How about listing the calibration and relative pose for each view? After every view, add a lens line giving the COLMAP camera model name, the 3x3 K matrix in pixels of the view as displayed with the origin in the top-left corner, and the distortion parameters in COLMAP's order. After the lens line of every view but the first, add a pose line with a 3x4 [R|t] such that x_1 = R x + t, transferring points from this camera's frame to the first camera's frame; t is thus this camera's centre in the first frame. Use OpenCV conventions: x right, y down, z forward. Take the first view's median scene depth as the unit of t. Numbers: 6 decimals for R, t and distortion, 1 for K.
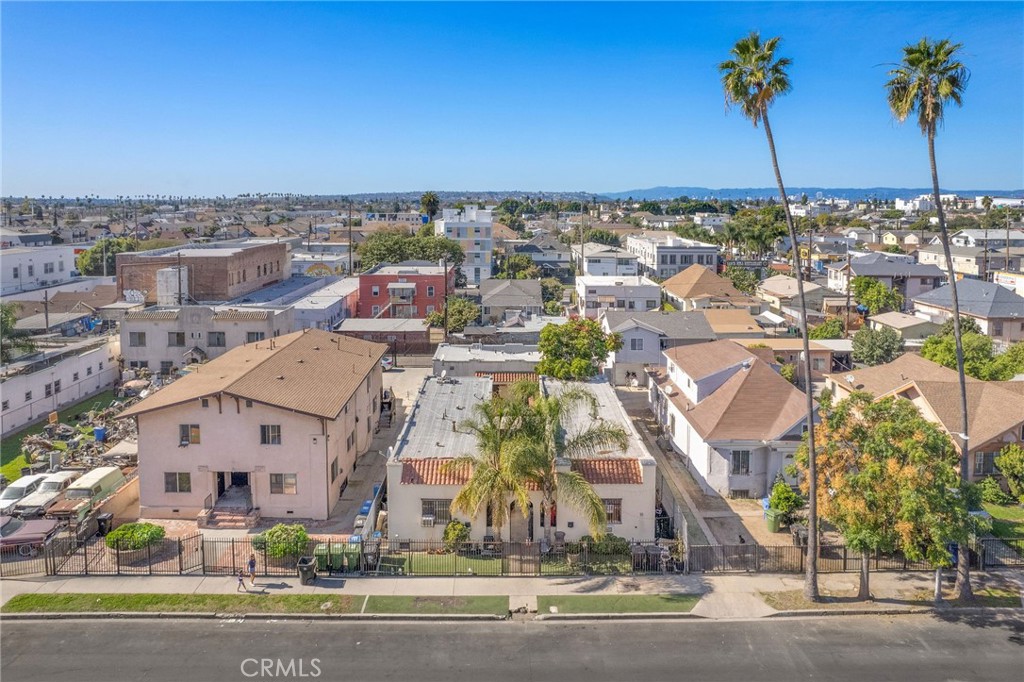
lens RADIAL K [[666.7, 0, 514.7], [0, 666.7, 224.9], [0, 0, 1]] dist [-0.040851, 0.002860]
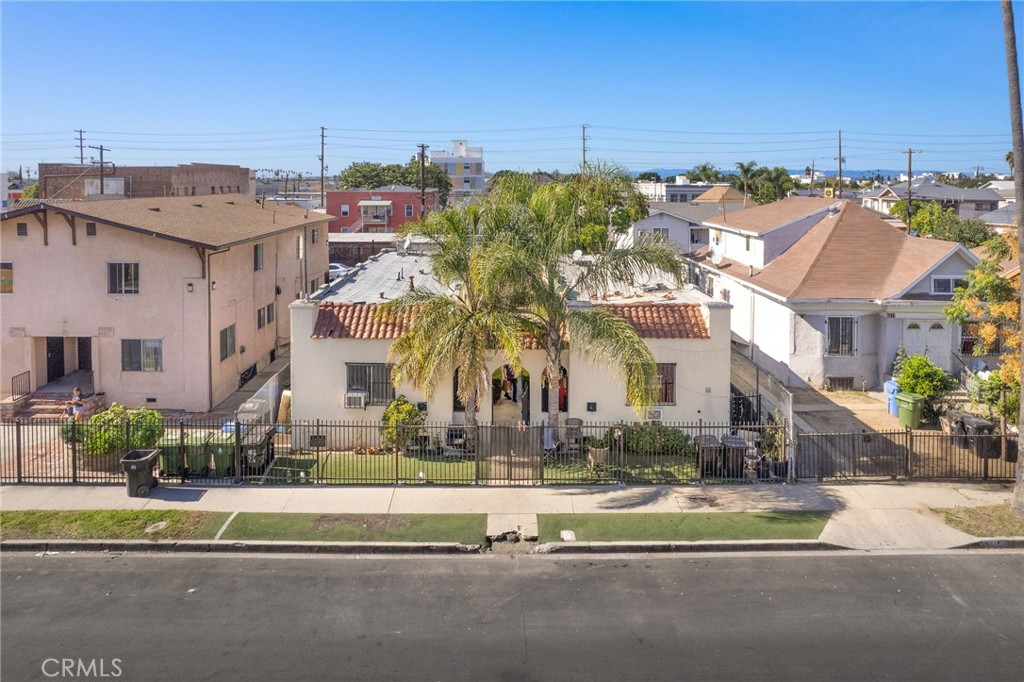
lens RADIAL K [[681.1, 0, 508.9], [0, 681.1, 183.9], [0, 0, 1]] dist [-0.049454, 0.021942]
pose [[0.999999, 0.000684, -0.001292, 0.009937], [-0.000720, 0.999614, -0.027787, 0.283539], [0.001273, 0.027788, 0.999613, 0.397365]]
